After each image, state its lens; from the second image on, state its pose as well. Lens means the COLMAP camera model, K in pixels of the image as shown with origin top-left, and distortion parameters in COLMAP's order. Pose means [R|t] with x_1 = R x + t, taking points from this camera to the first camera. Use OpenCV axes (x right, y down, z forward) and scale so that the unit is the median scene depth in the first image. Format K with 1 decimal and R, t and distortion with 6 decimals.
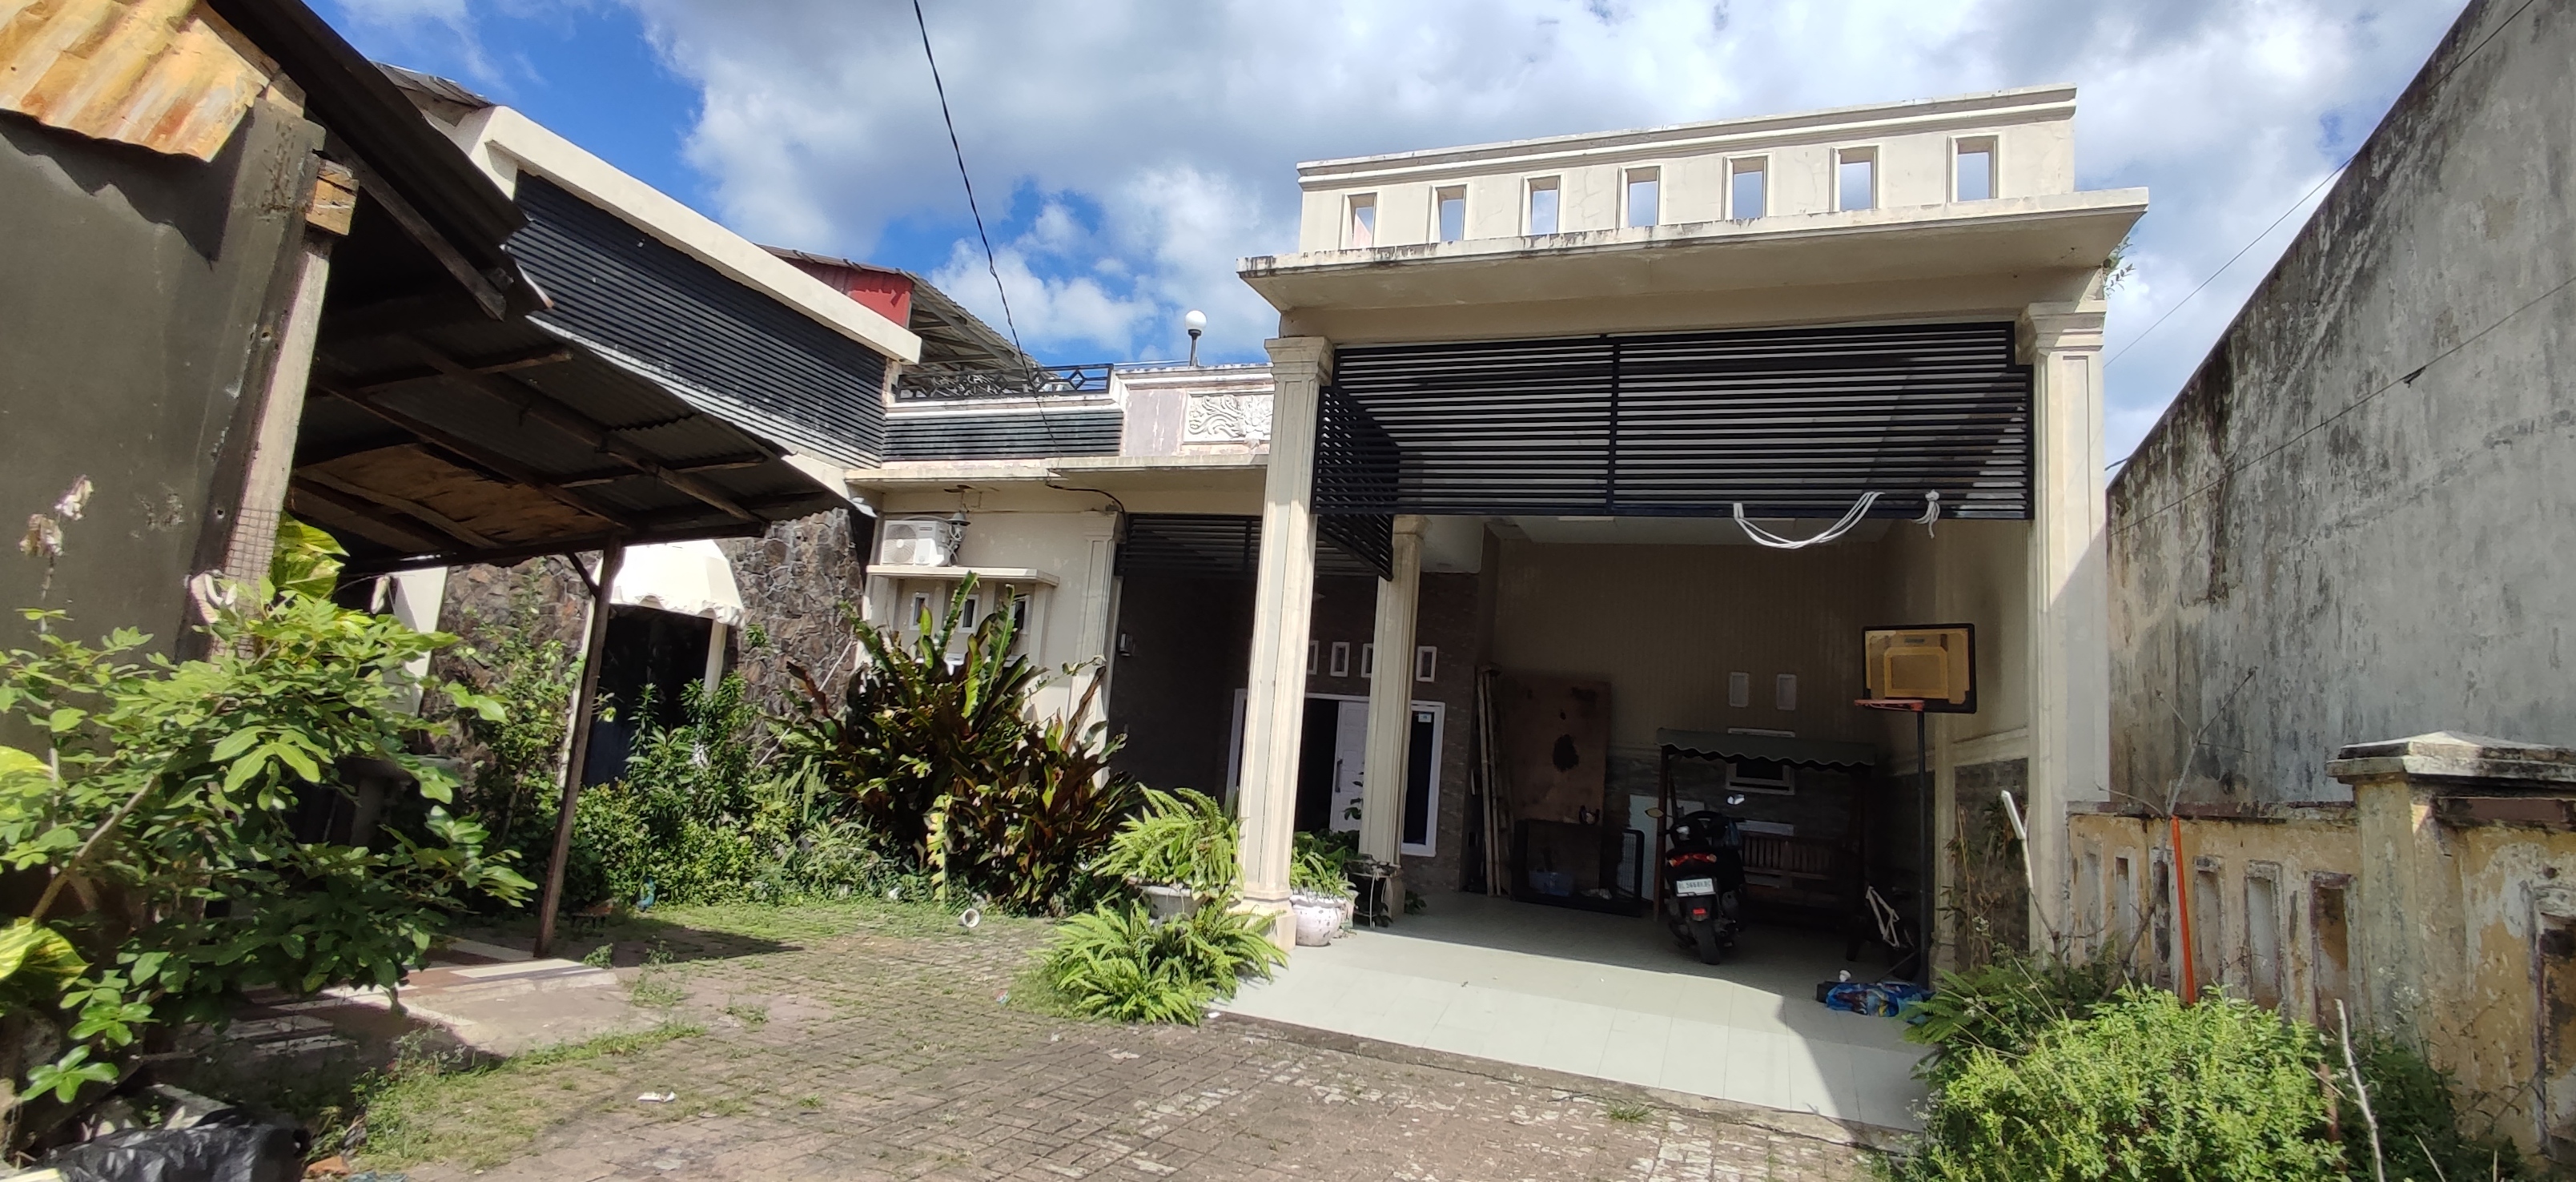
lens RADIAL K [[1237.4, 0, 1288.6], [0, 1237.4, 563.7], [0, 0, 1]] dist [-0.010134, -0.000215]
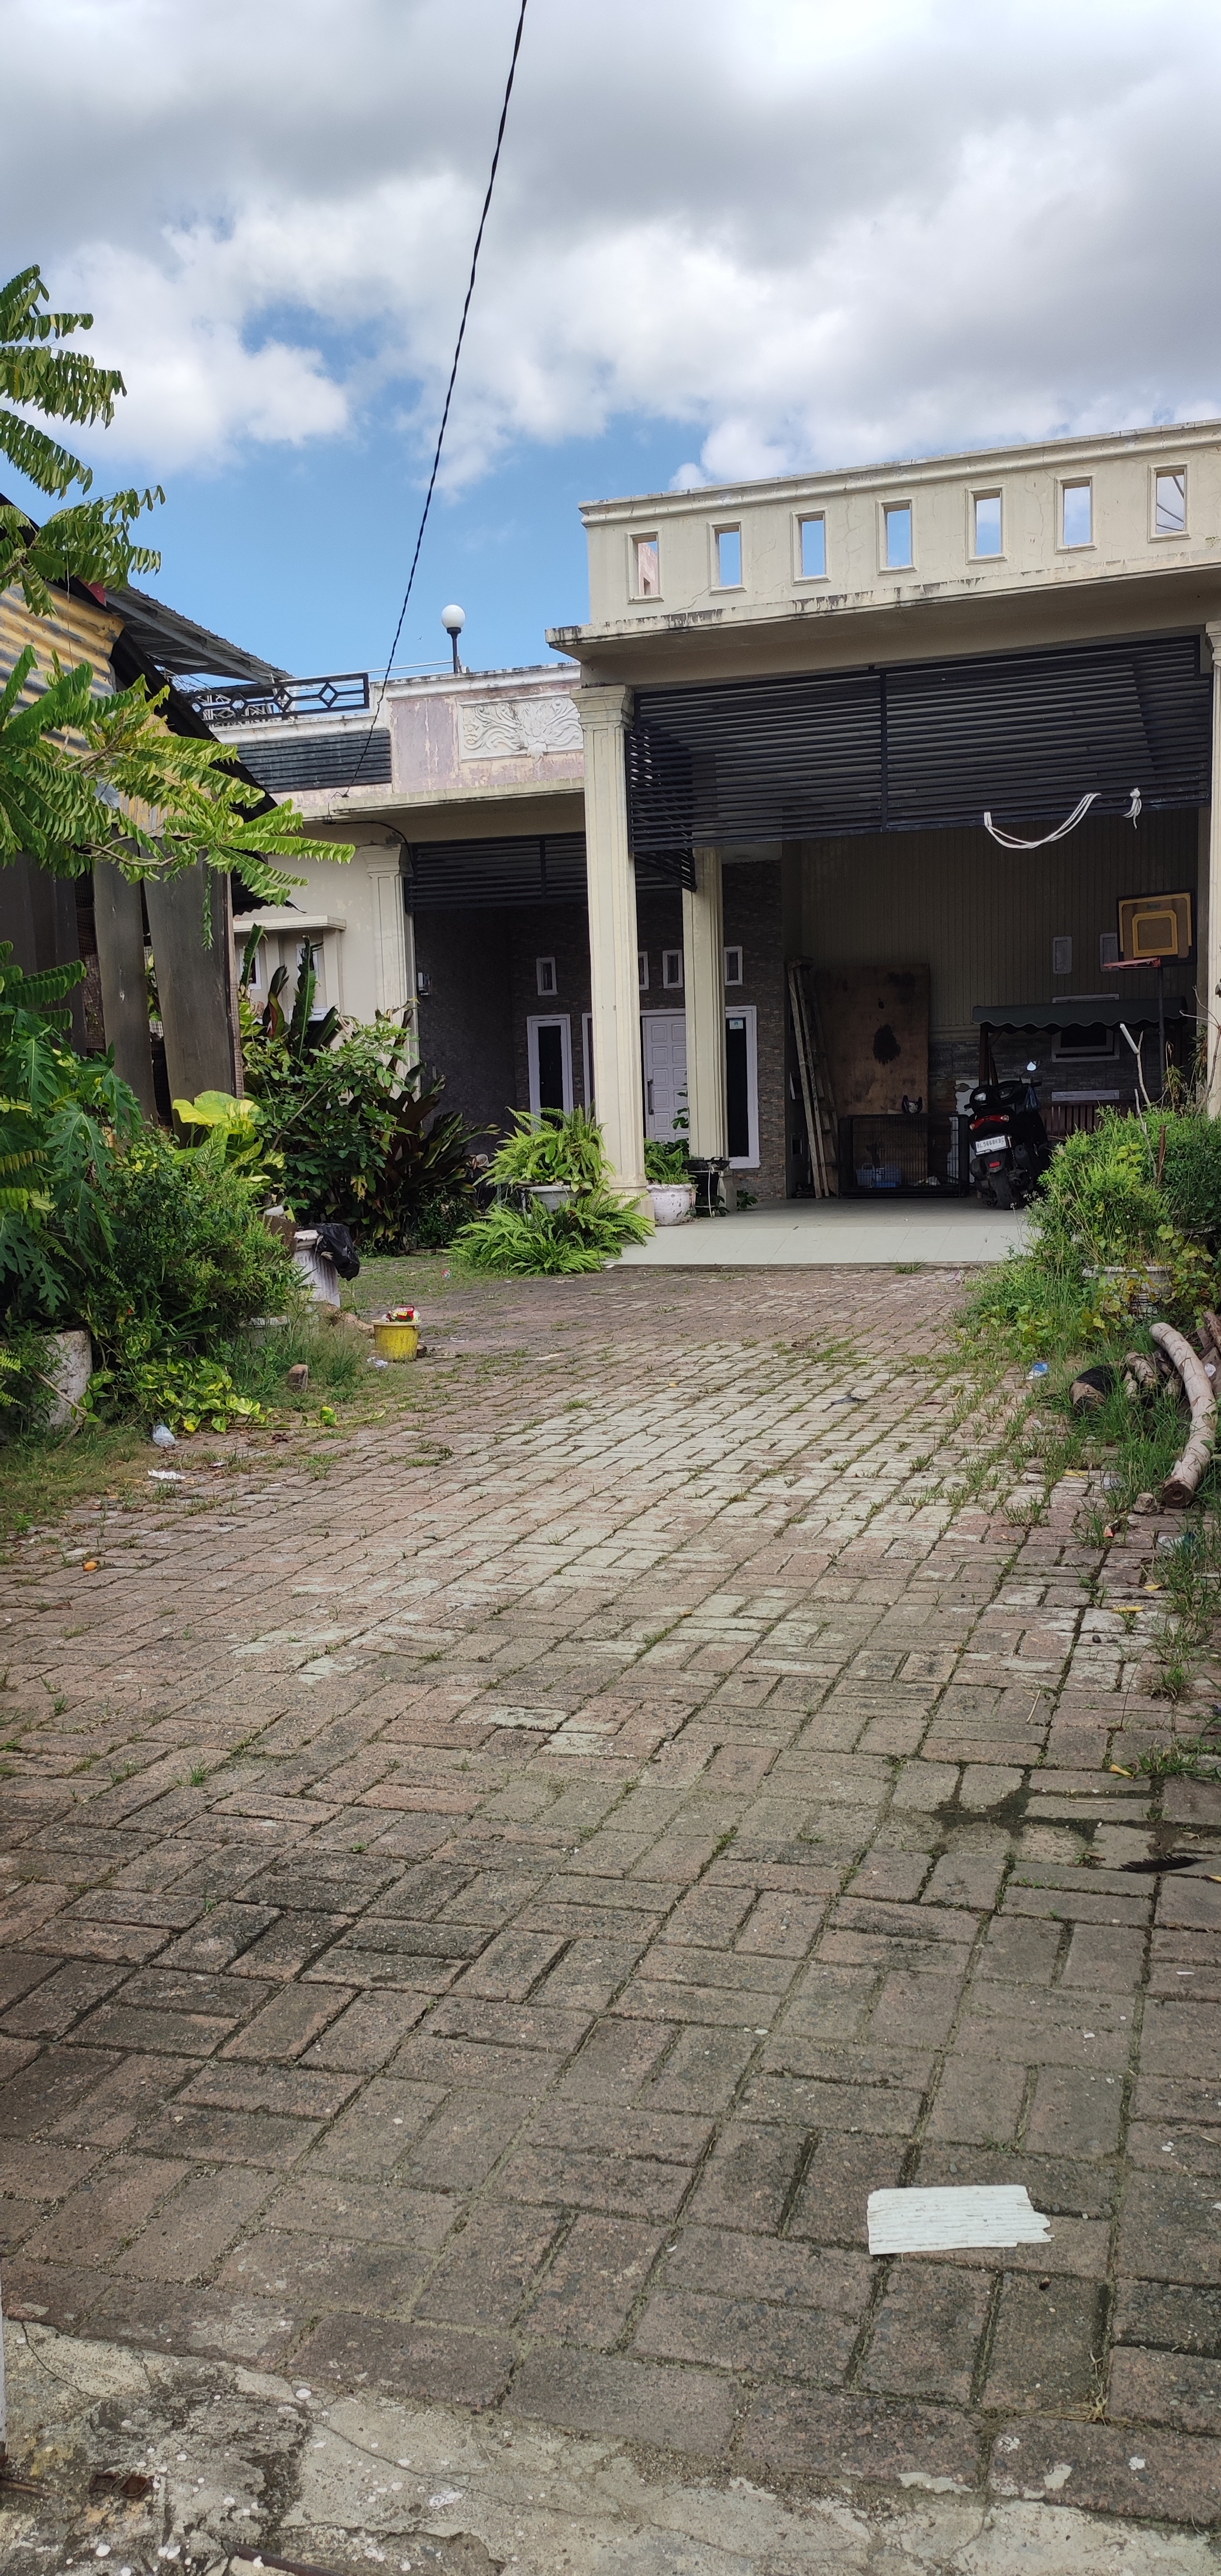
lens RADIAL K [[2197.4, 0, 605.2], [0, 2197.4, 1435.7], [0, 0, 1]] dist [0.034458, -0.000781]
pose [[0.991504, -0.122985, 0.042358, -0.114530], [0.105169, 0.949587, 0.295338, -0.096927], [-0.076545, -0.288374, 0.954453, -0.795519]]
